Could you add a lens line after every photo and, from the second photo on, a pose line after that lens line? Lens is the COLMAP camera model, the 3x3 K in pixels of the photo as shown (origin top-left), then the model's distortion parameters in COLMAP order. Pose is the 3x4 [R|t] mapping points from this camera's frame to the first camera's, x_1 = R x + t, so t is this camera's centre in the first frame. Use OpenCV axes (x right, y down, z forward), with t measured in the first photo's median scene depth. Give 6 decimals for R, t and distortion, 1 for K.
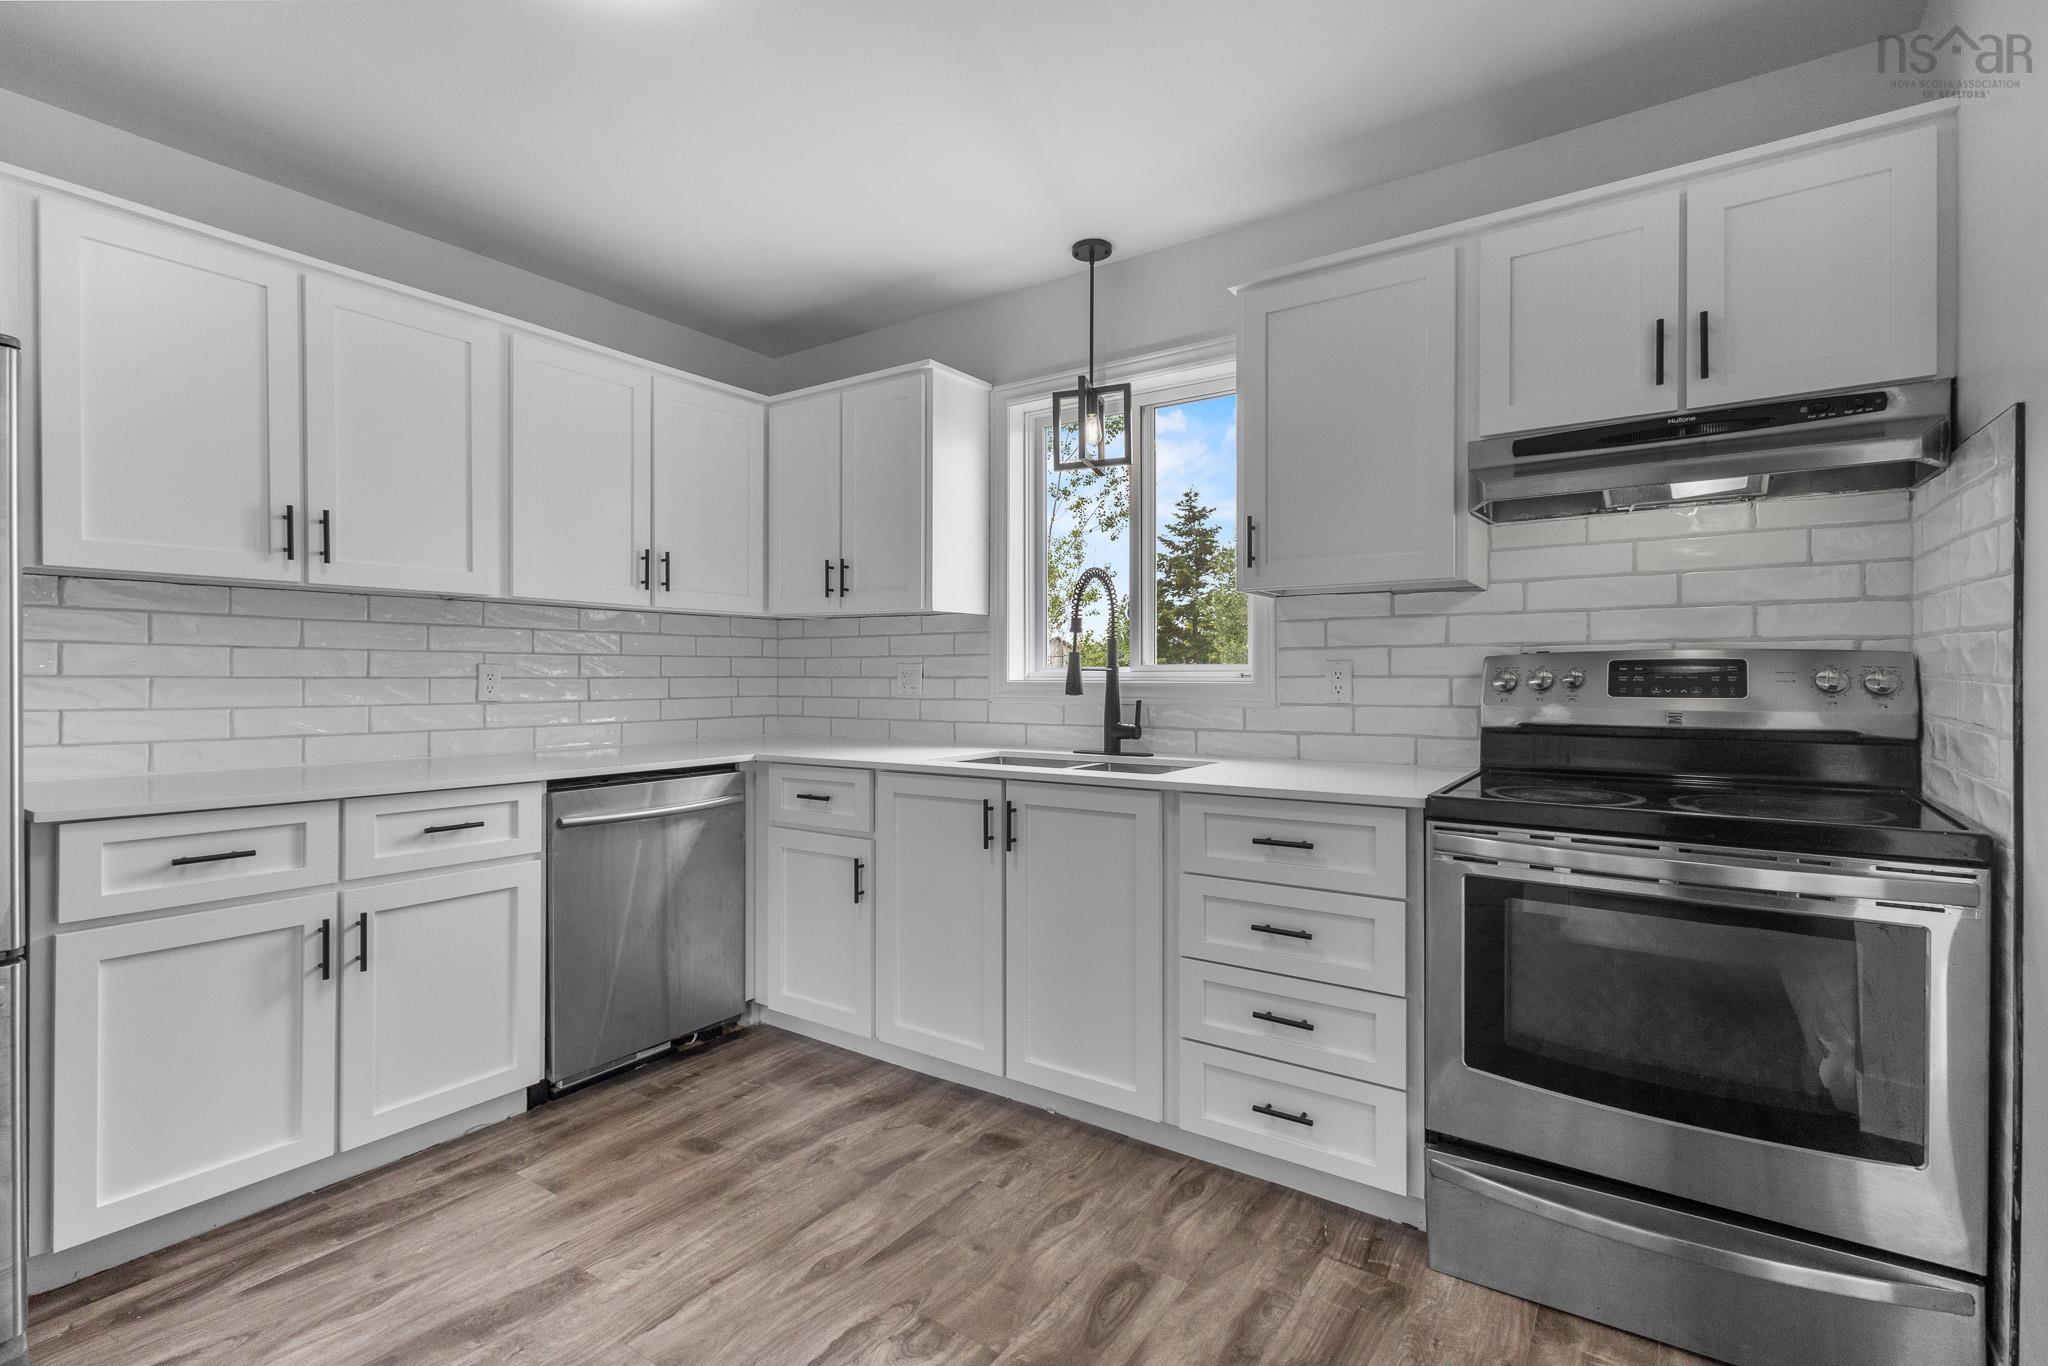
lens RADIAL K [[929.0, 0, 1034.5], [0, 929.0, 684.7], [0, 0, 1]] dist [0.007566, -0.002780]
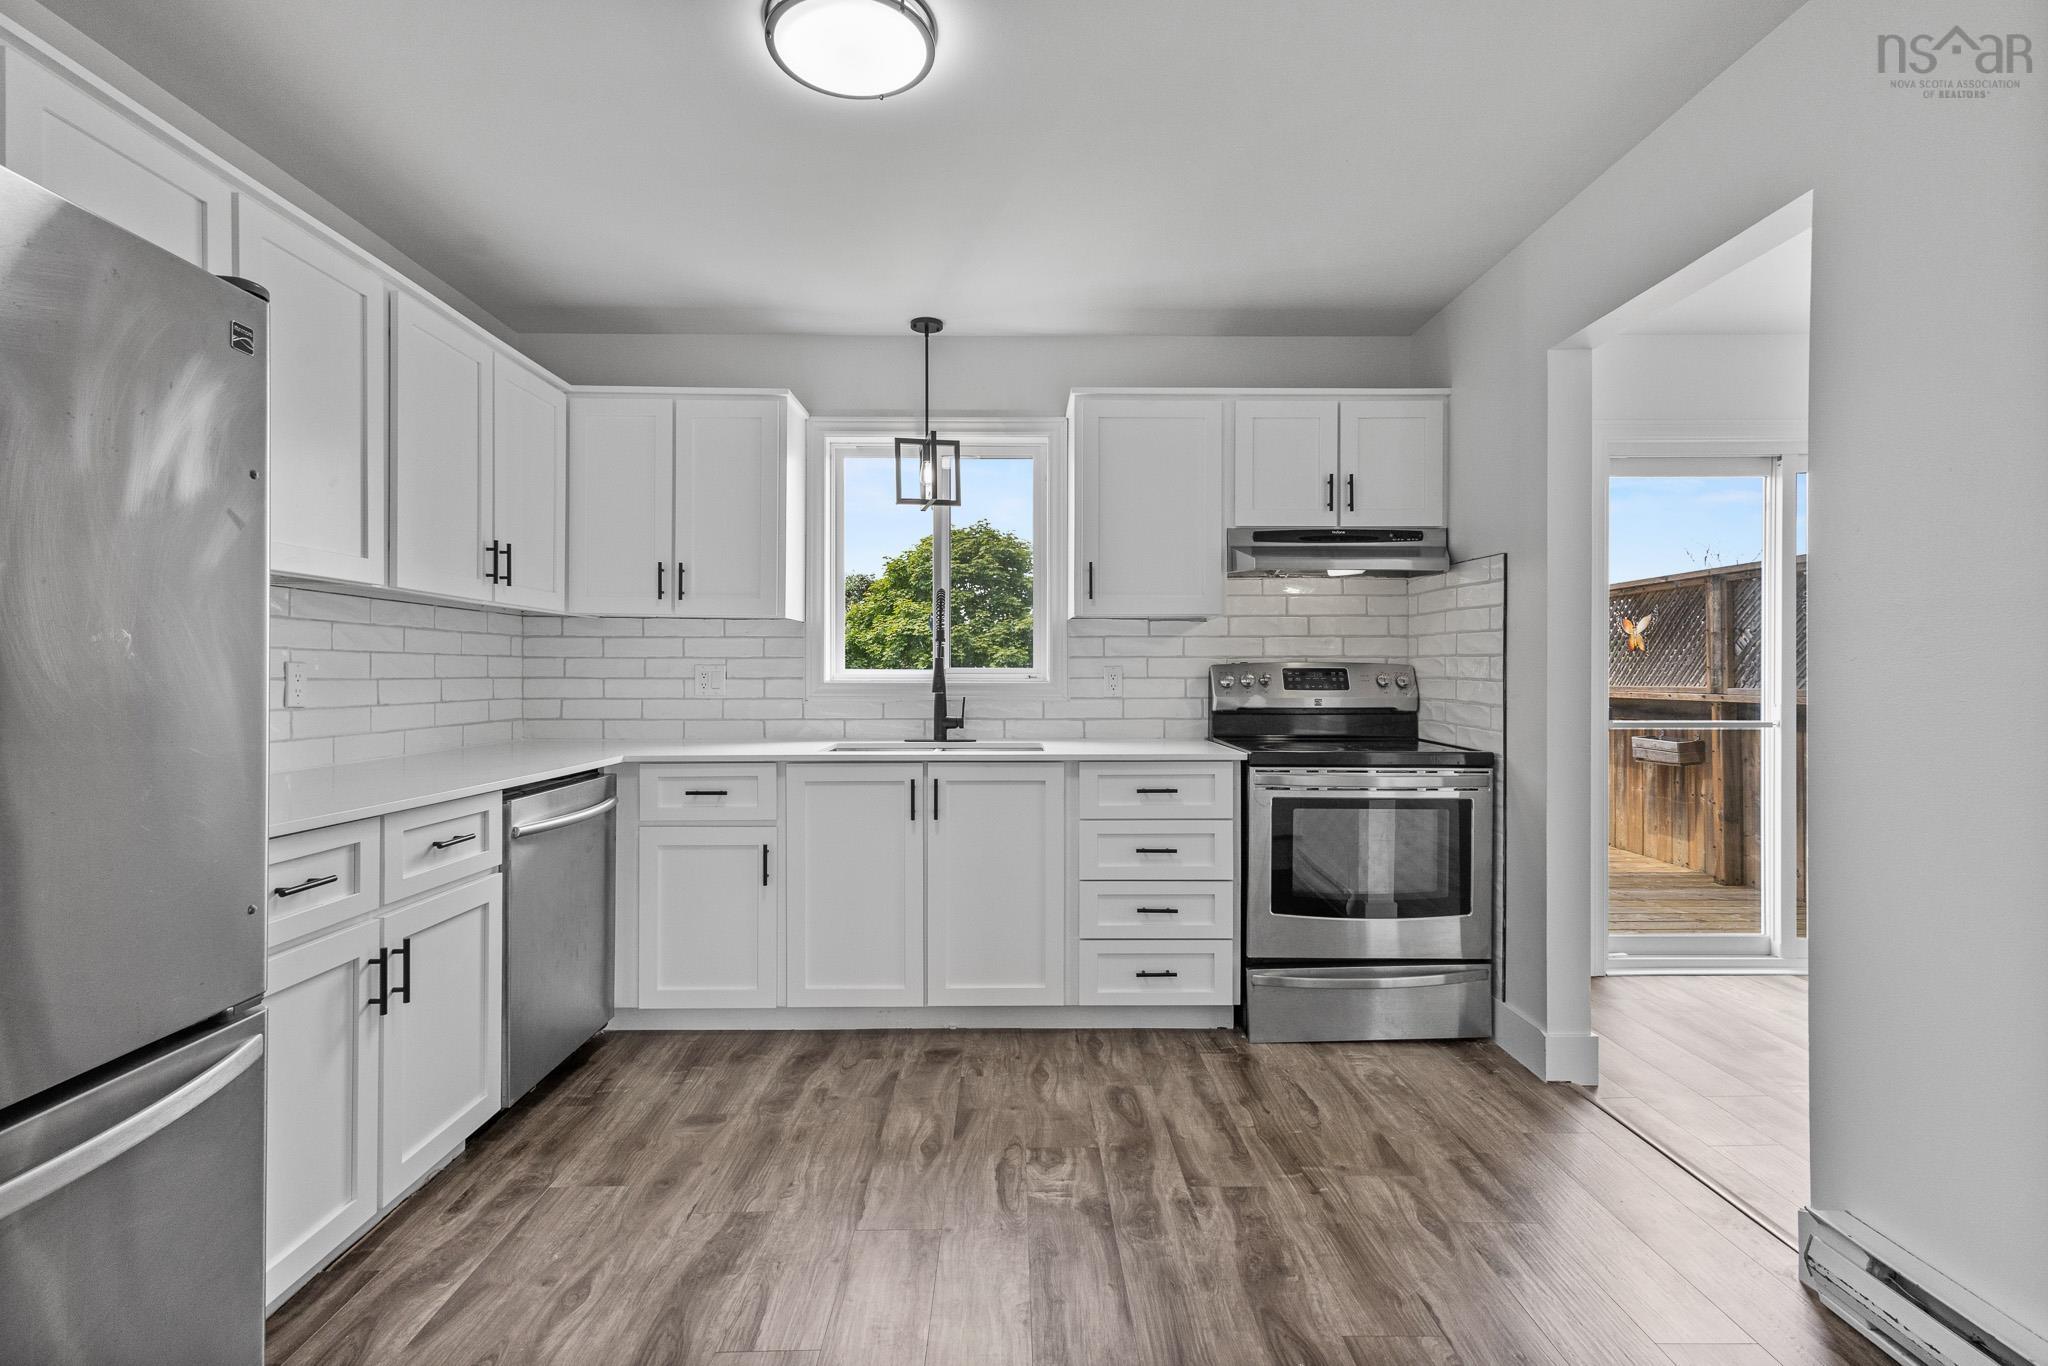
lens RADIAL K [[929.0, 0, 1033.8], [0, 929.0, 685.7], [0, 0, 1]] dist [0.007566, -0.002780]
pose [[0.816399, -0.004757, 0.577469, -0.706278], [0.004252, 0.999988, 0.002225, -0.000673], [-0.577473, 0.000639, 0.816410, -0.089093]]
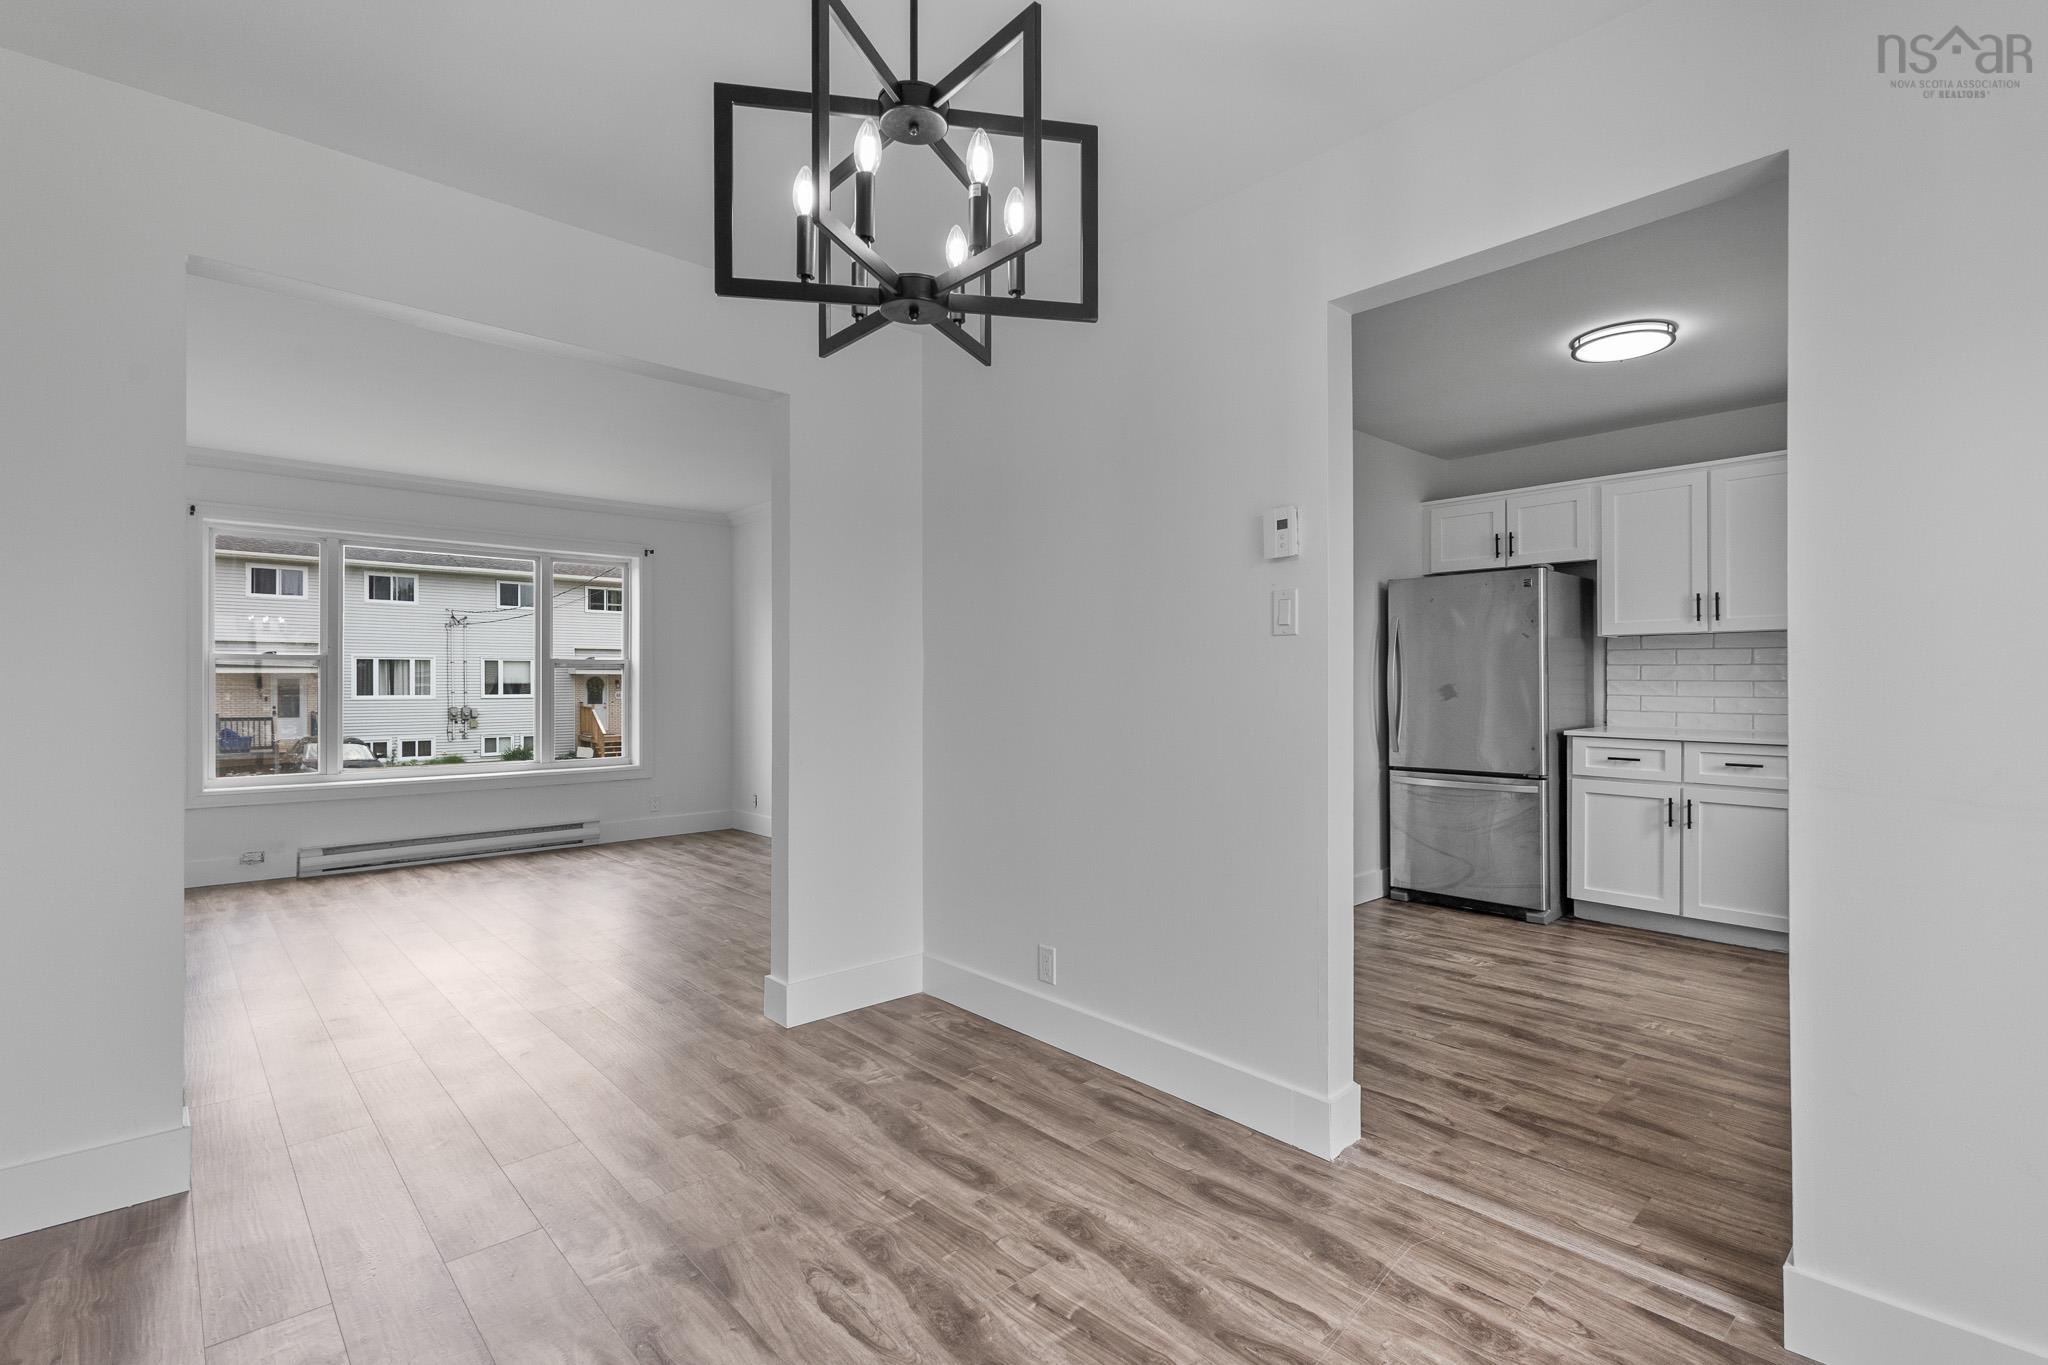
lens RADIAL K [[929.0, 0, 1026.9], [0, 929.0, 676.9], [0, 0, 1]] dist [0.007566, -0.002780]
pose [[-0.215516, 0.000458, -0.976500, 1.448773], [-0.003929, 0.999991, 0.001336, -0.012980], [0.976492, 0.004124, -0.215512, 0.043860]]
